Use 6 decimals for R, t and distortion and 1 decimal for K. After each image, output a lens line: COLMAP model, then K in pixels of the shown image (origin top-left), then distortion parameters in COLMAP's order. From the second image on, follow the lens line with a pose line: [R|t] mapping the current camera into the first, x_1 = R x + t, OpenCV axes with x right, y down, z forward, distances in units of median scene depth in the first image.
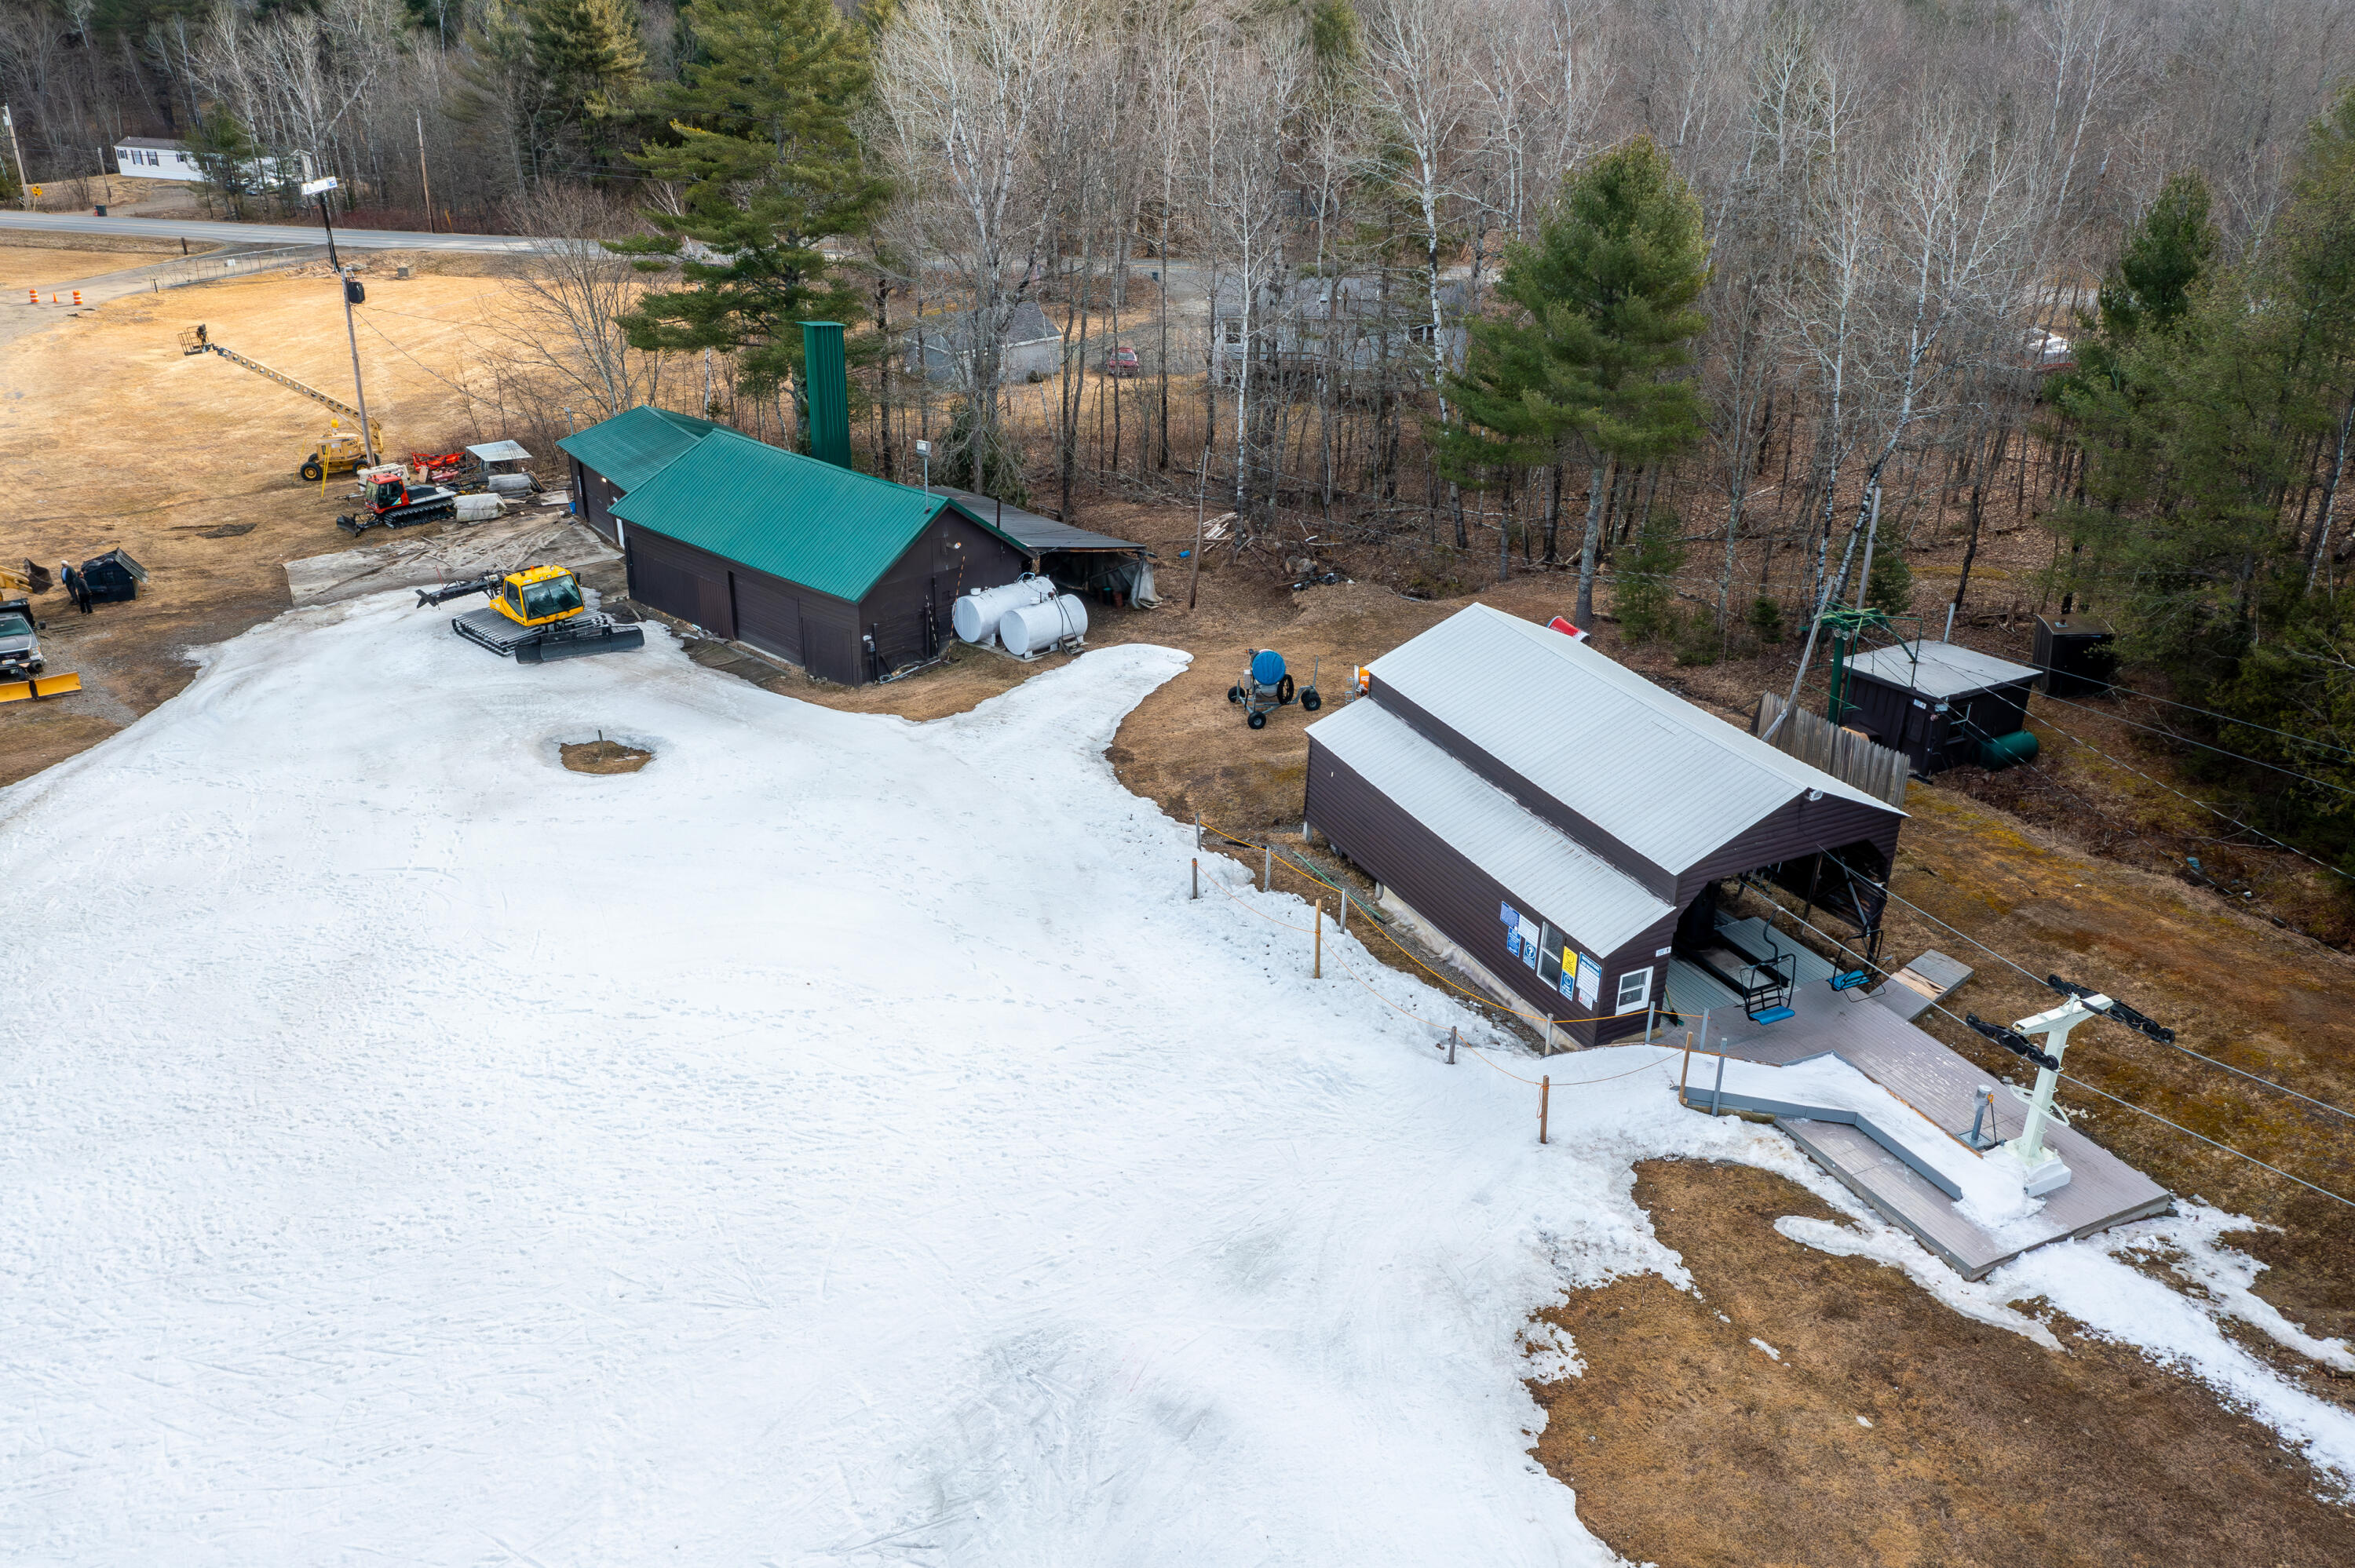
lens RADIAL K [[1868.7, 0, 1177.5], [0, 1868.7, 784.0], [0, 0, 1]] dist [0.004728, 0.003483]
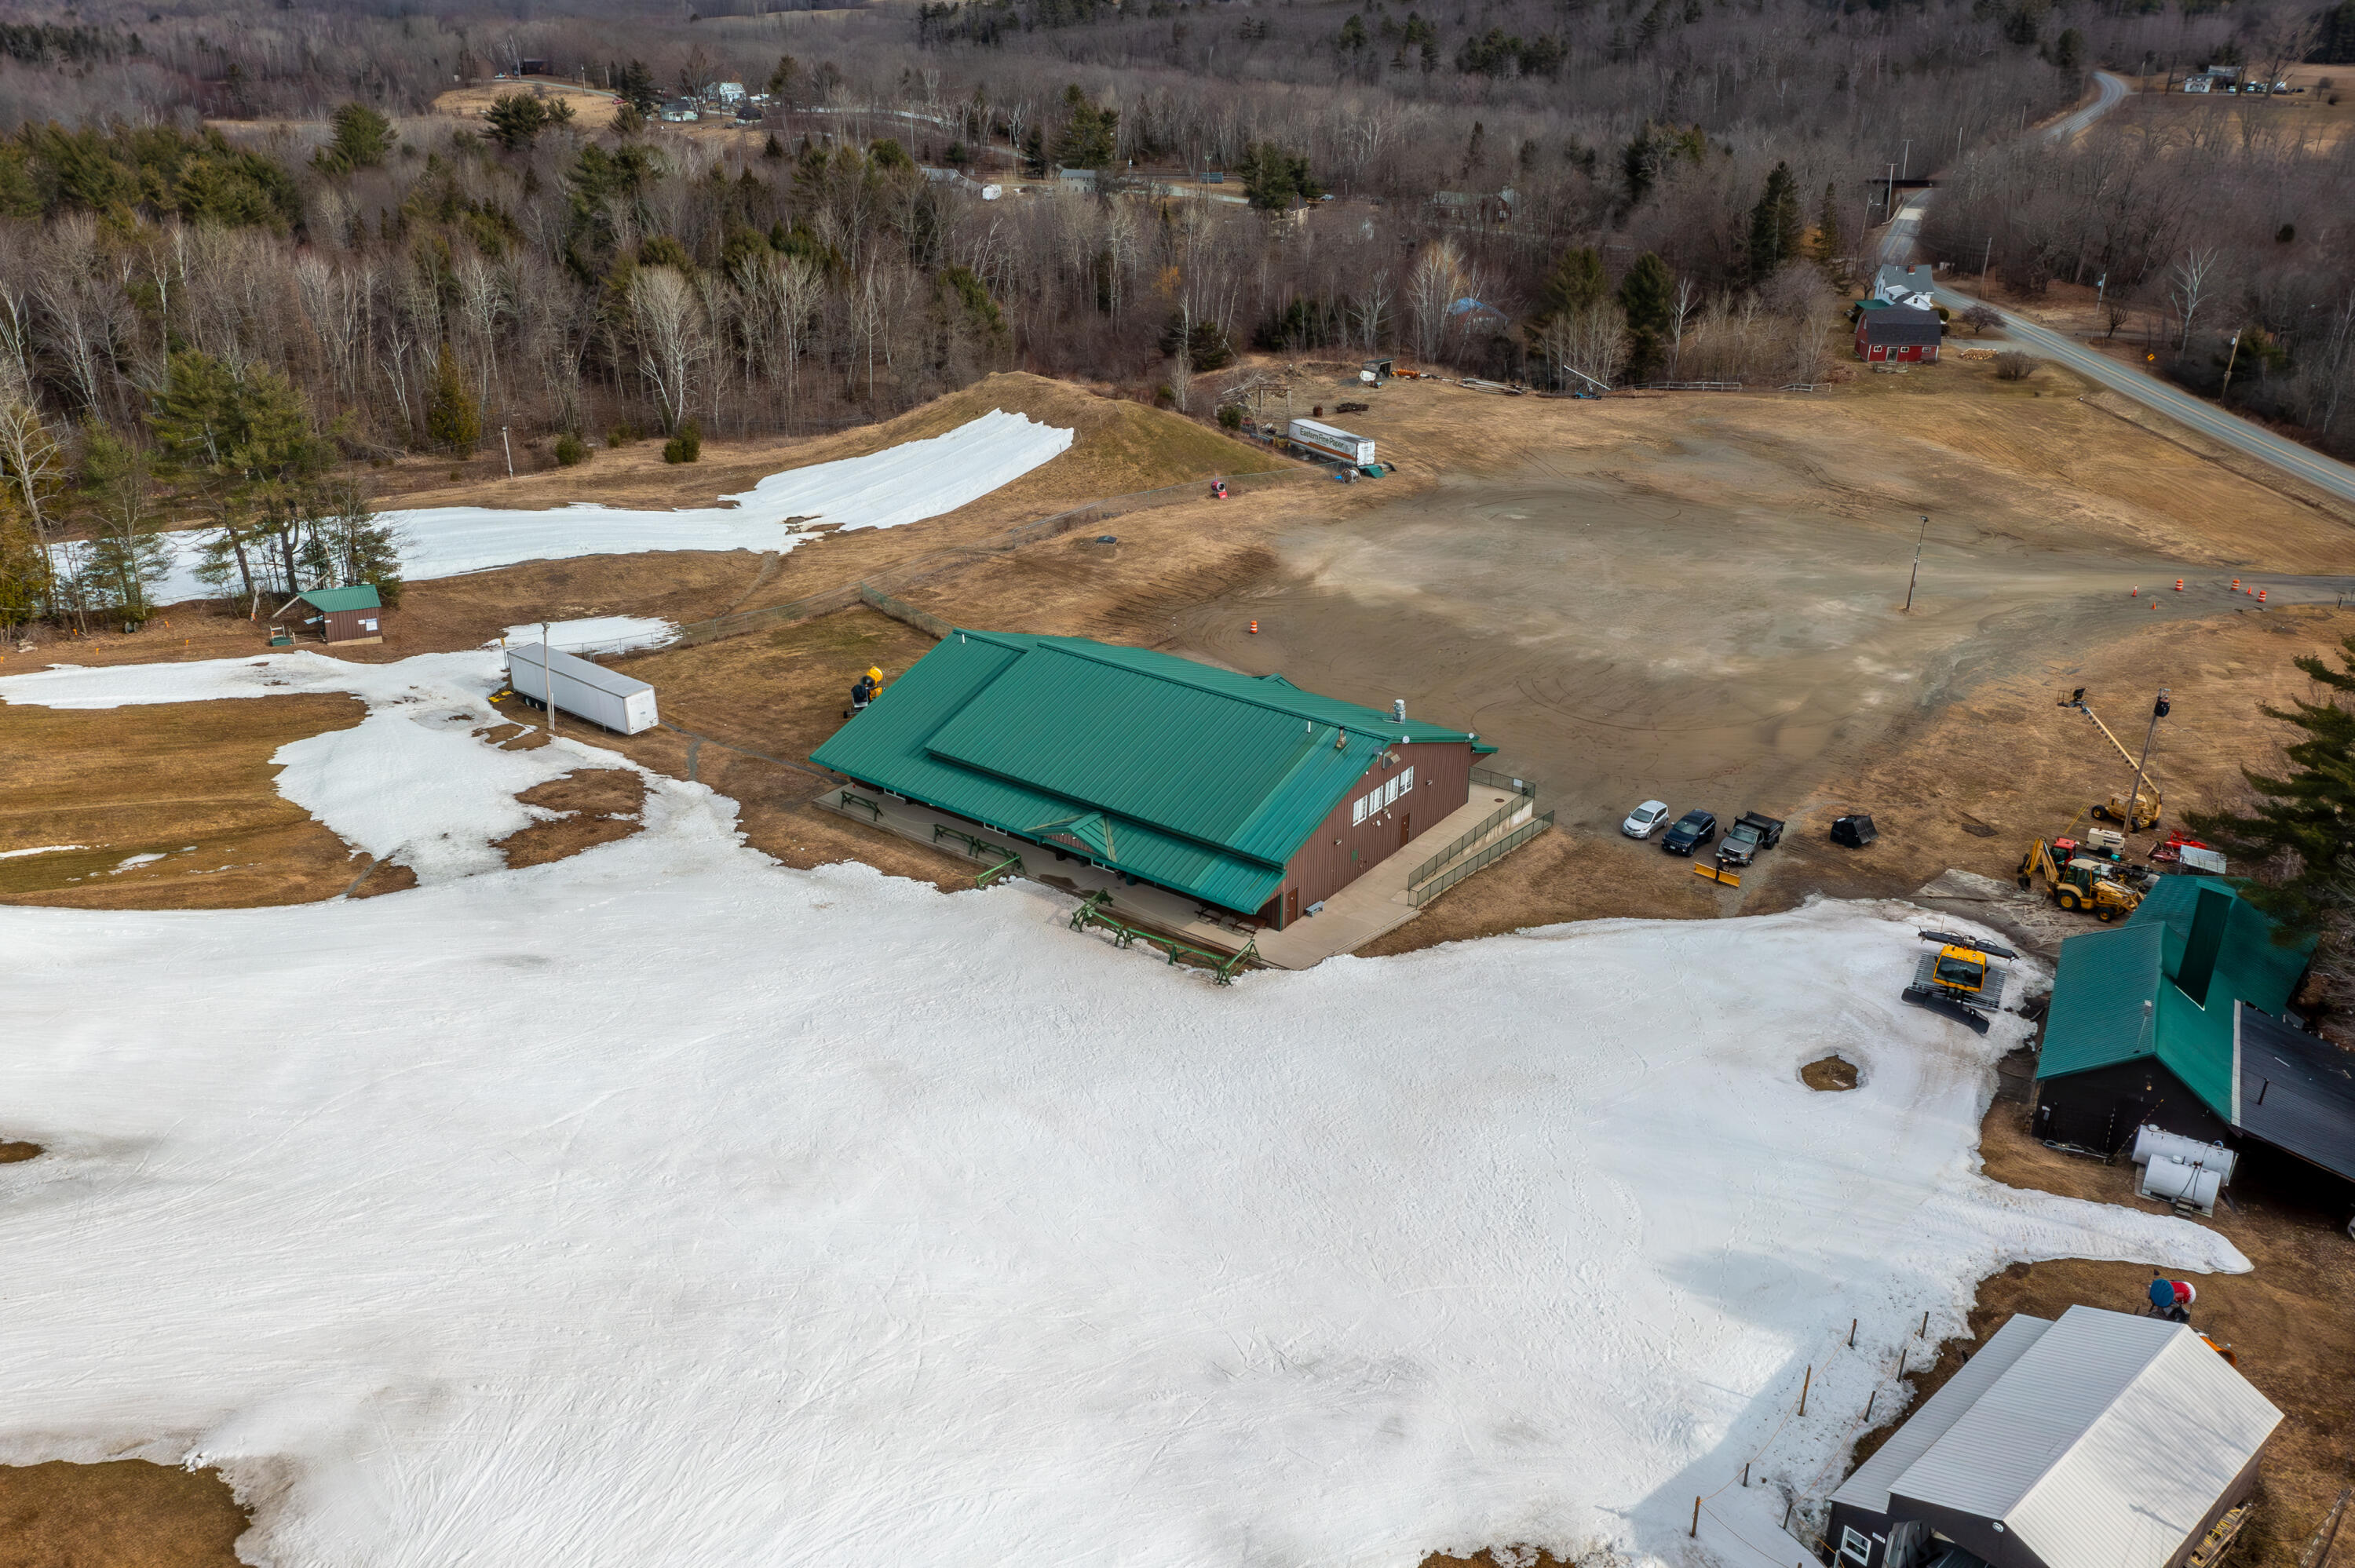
lens RADIAL K [[1856.8, 0, 1177.5], [0, 1856.8, 784.0], [0, 0, 1]] dist [0.001248, -0.001967]
pose [[0.267072, 0.380187, -0.885511, 0.775059], [-0.413554, 0.875191, 0.251027, -0.367730], [0.870429, 0.299164, 0.390967, -0.124978]]
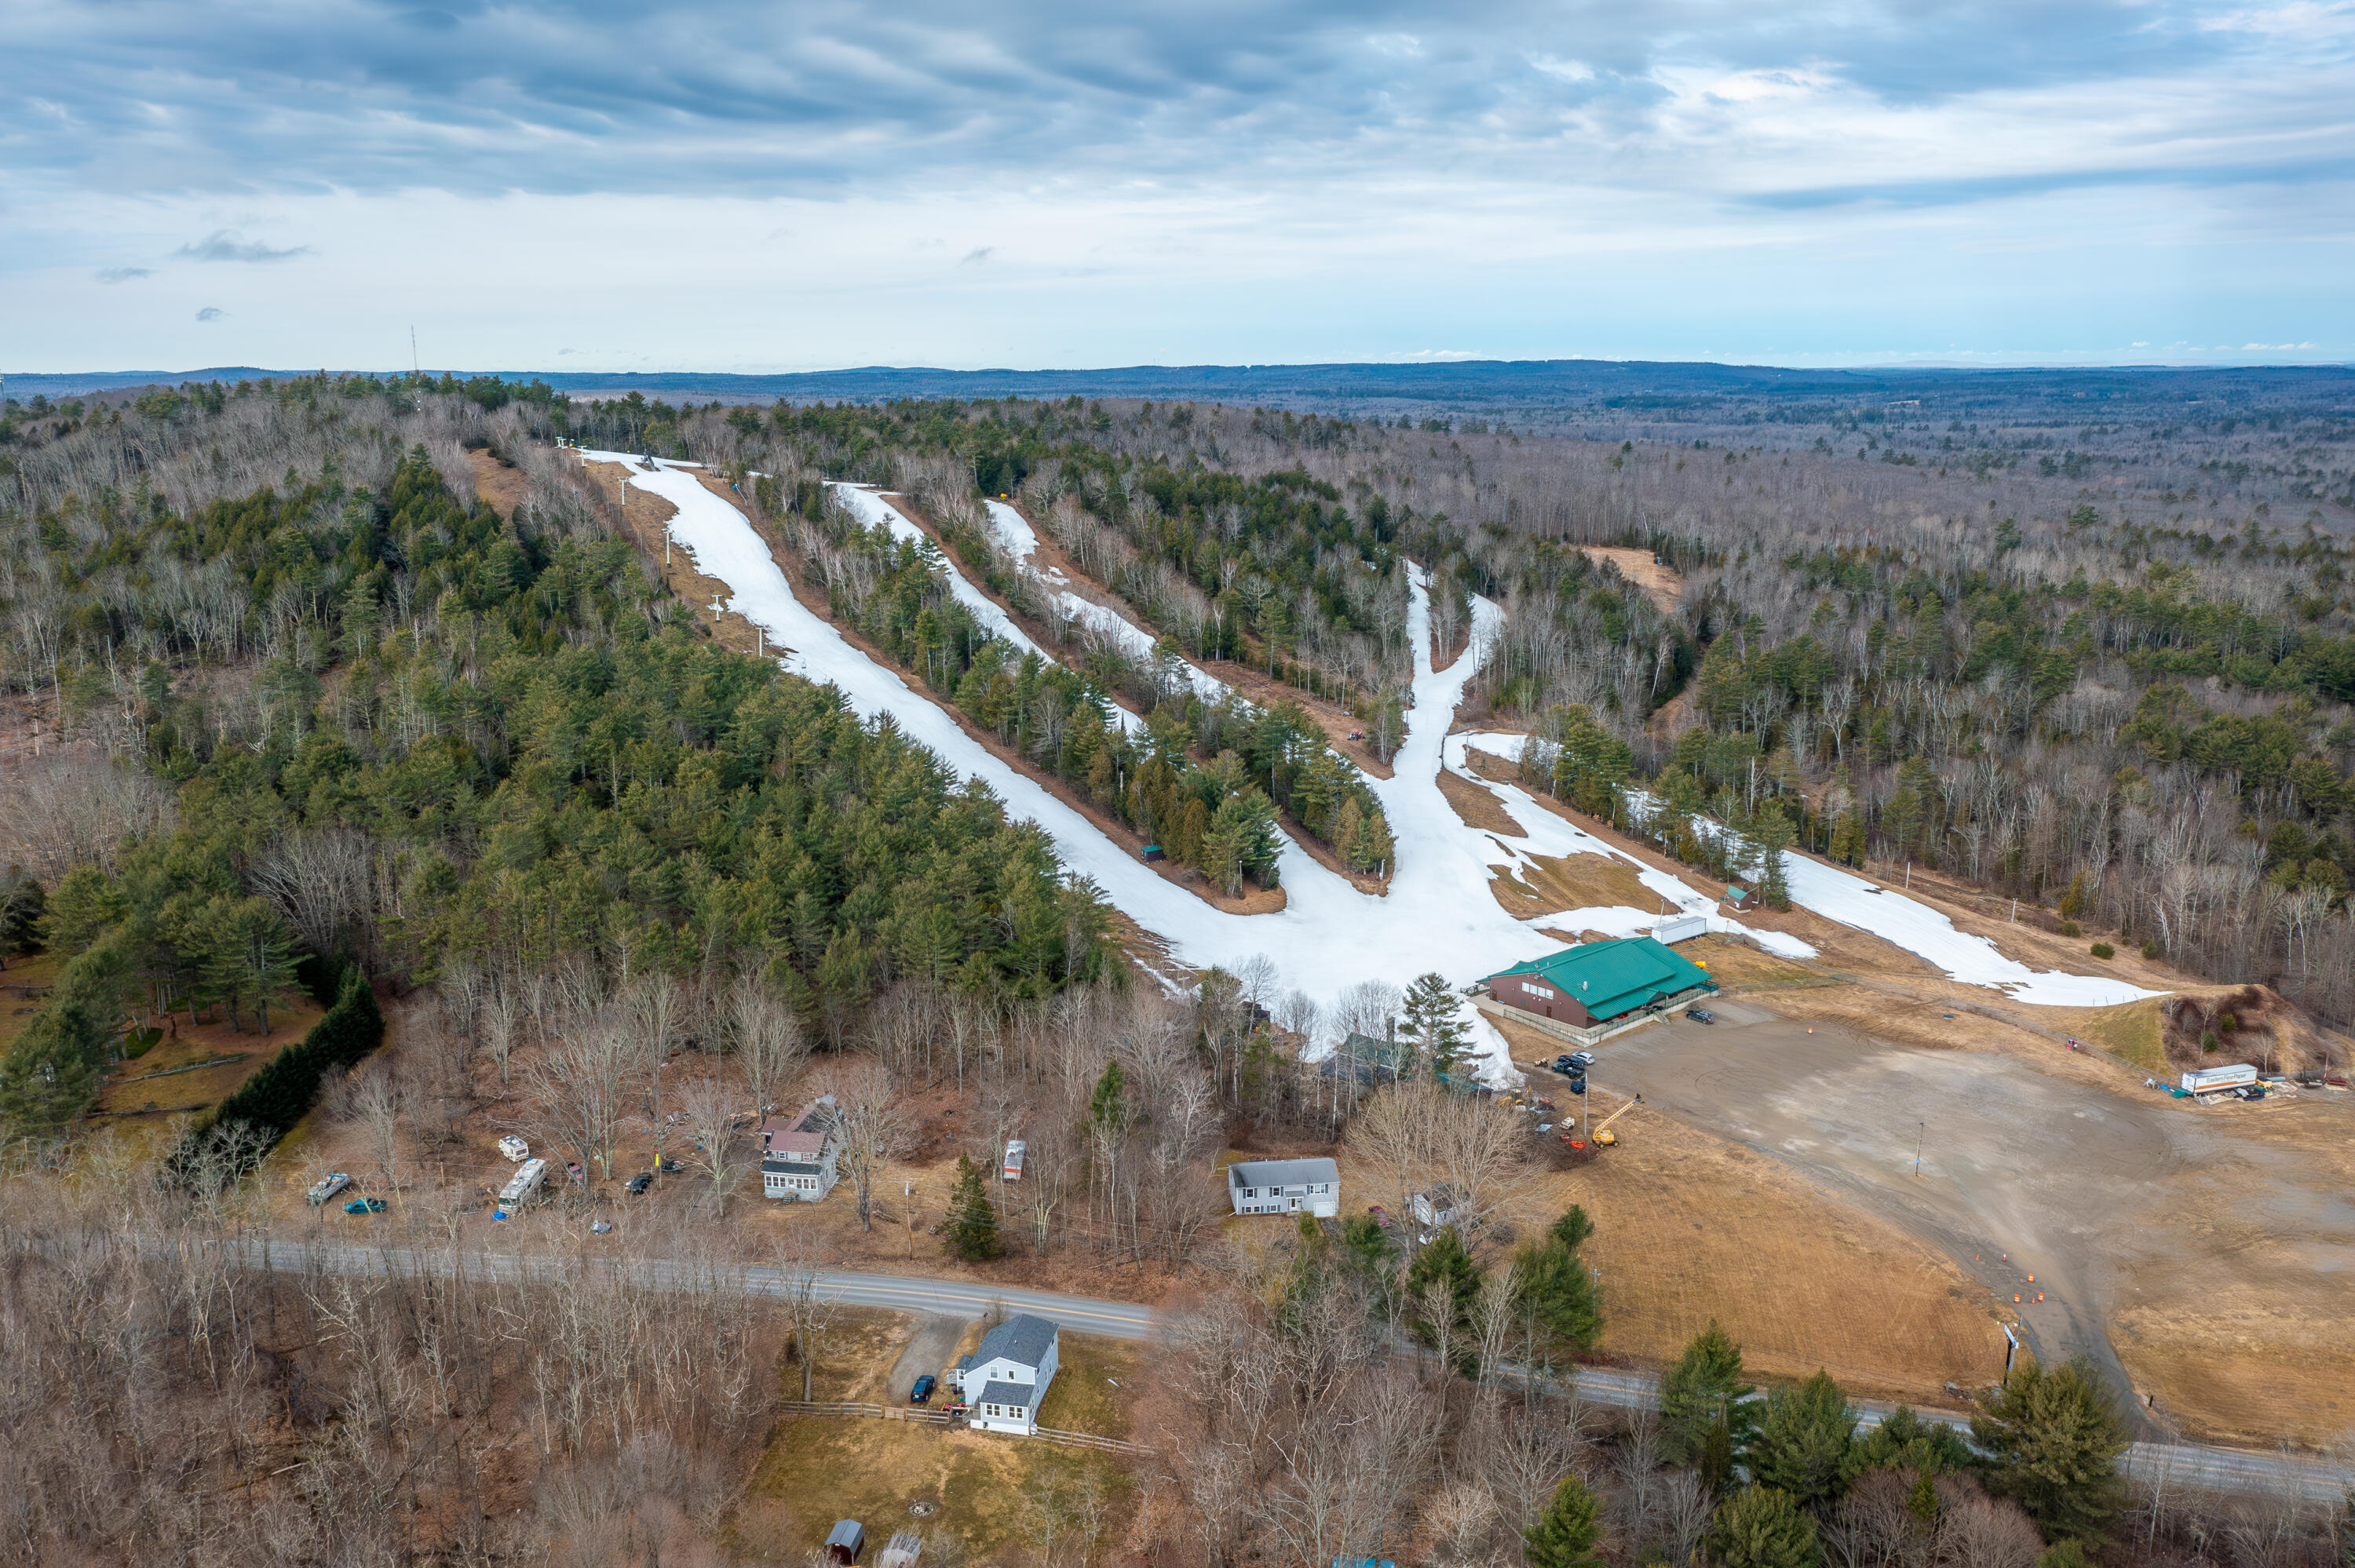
lens RADIAL K [[1865.9, 0, 1174.1], [0, 1865.9, 720.7], [0, 0, 1]] dist [-0.005324, 0.008440]
pose [[-0.997823, 0.000741, -0.065946, 0.674248], [-0.038343, 0.807050, 0.589237, -3.751602], [0.053659, 0.590483, -0.805265, 4.546168]]
